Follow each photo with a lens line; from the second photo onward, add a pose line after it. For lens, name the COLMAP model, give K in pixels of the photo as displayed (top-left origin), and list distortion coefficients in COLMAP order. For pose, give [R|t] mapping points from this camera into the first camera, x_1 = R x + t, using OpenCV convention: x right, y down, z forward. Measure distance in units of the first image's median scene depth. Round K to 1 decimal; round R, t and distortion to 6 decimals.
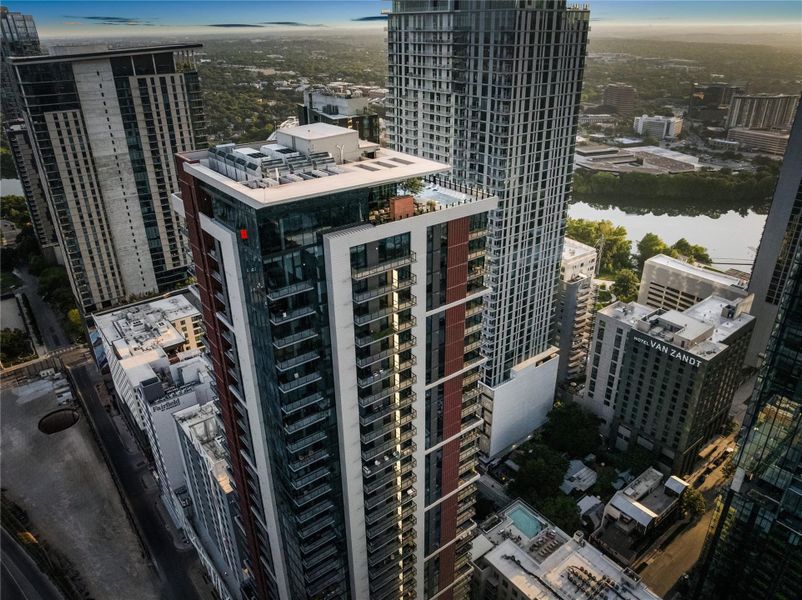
lens RADIAL K [[569.8, 0, 402.9], [0, 569.8, 300.1], [0, 0, 1]] dist [-0.010074, -0.002418]
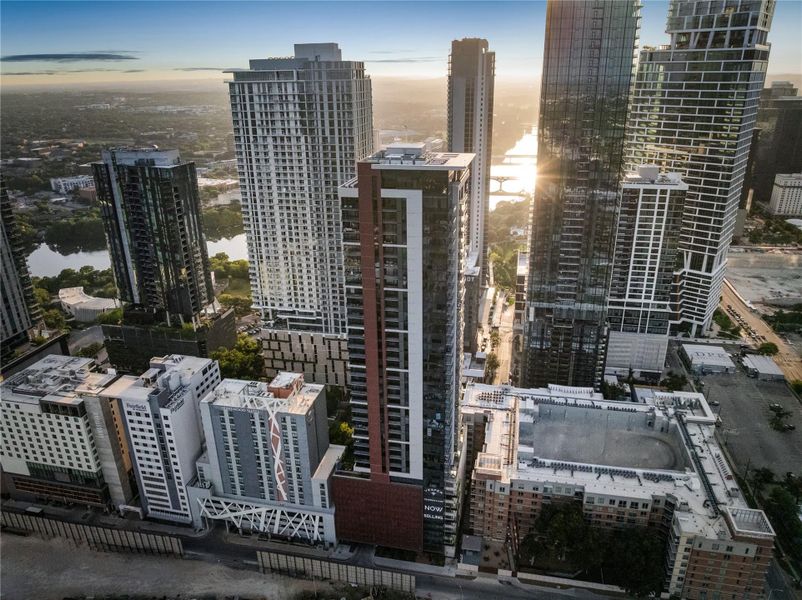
lens RADIAL K [[569.8, 0, 401.3], [0, 569.8, 299.7], [0, 0, 1]] dist [-0.010074, -0.002418]
pose [[0.762280, -0.237903, 0.601940, -0.689964], [0.289106, 0.957219, 0.012203, 0.089395], [-0.579091, 0.164722, 0.798448, -0.228103]]
